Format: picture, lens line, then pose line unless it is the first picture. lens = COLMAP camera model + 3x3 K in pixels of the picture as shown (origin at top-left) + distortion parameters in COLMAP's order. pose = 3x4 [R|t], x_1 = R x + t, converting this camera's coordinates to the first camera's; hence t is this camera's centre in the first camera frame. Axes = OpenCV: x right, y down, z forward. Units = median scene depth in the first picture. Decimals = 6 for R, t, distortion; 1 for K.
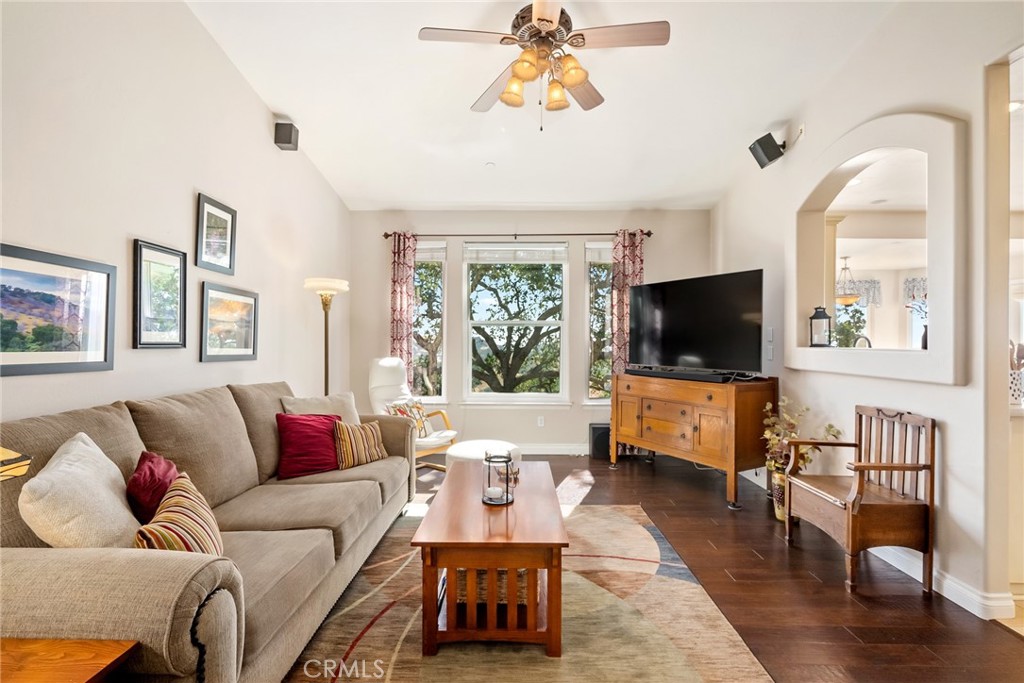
lens RADIAL K [[468.3, 0, 511.1], [0, 468.3, 341.9], [0, 0, 1]] dist [-0.026601, 0.007242]
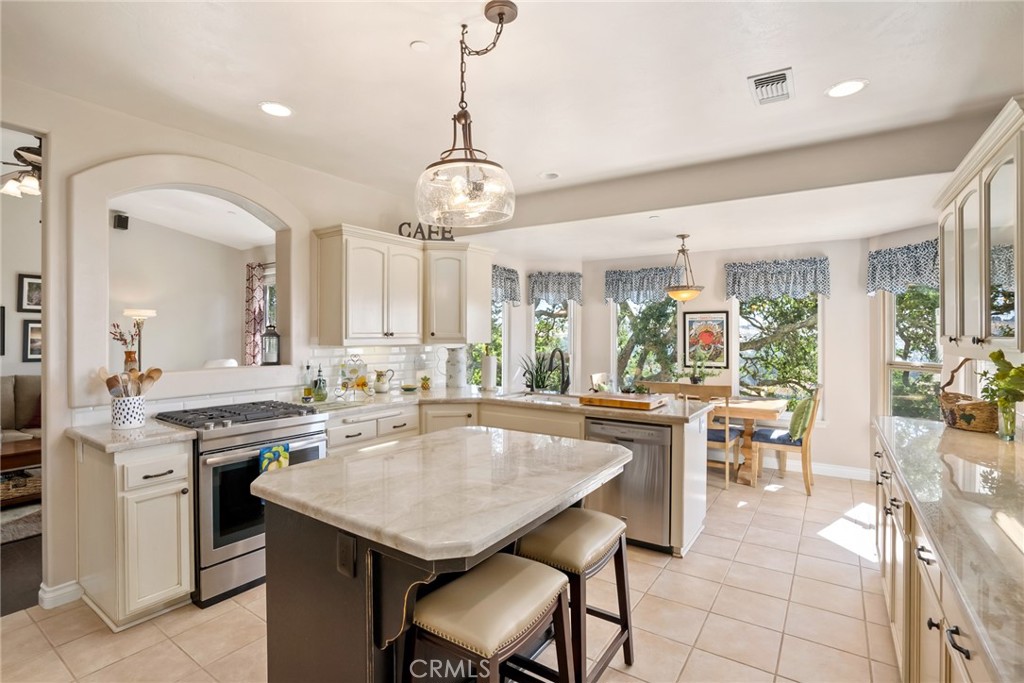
lens RADIAL K [[468.3, 0, 512.8], [0, 468.3, 338.8], [0, 0, 1]] dist [-0.026601, 0.007242]
pose [[0.828601, 0.004391, -0.559822, 0.980788], [0.000929, 0.999957, 0.009220, -0.032478], [0.559838, -0.008160, 0.828562, 0.273593]]
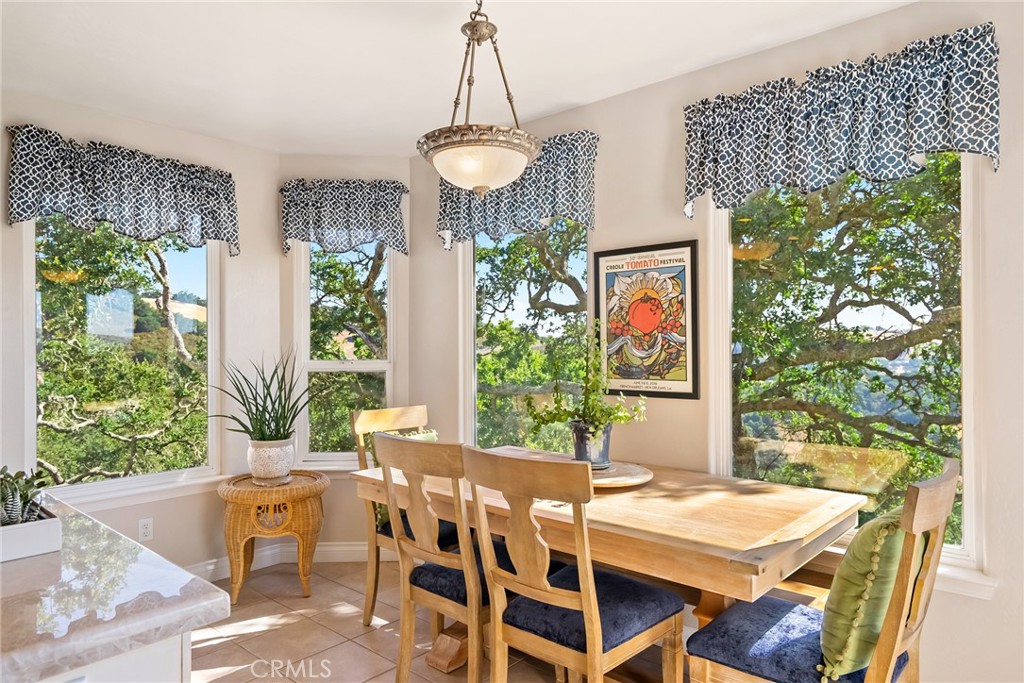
lens RADIAL K [[620.0, 0, 503.5], [0, 620.0, 348.6], [0, 0, 1]] dist [0.010051, 0.003781]
pose [[0.743896, -0.003795, -0.668285, 1.011705], [0.007031, 0.999973, 0.002147, -0.002866], [0.668259, -0.006296, 0.743902, 0.845585]]
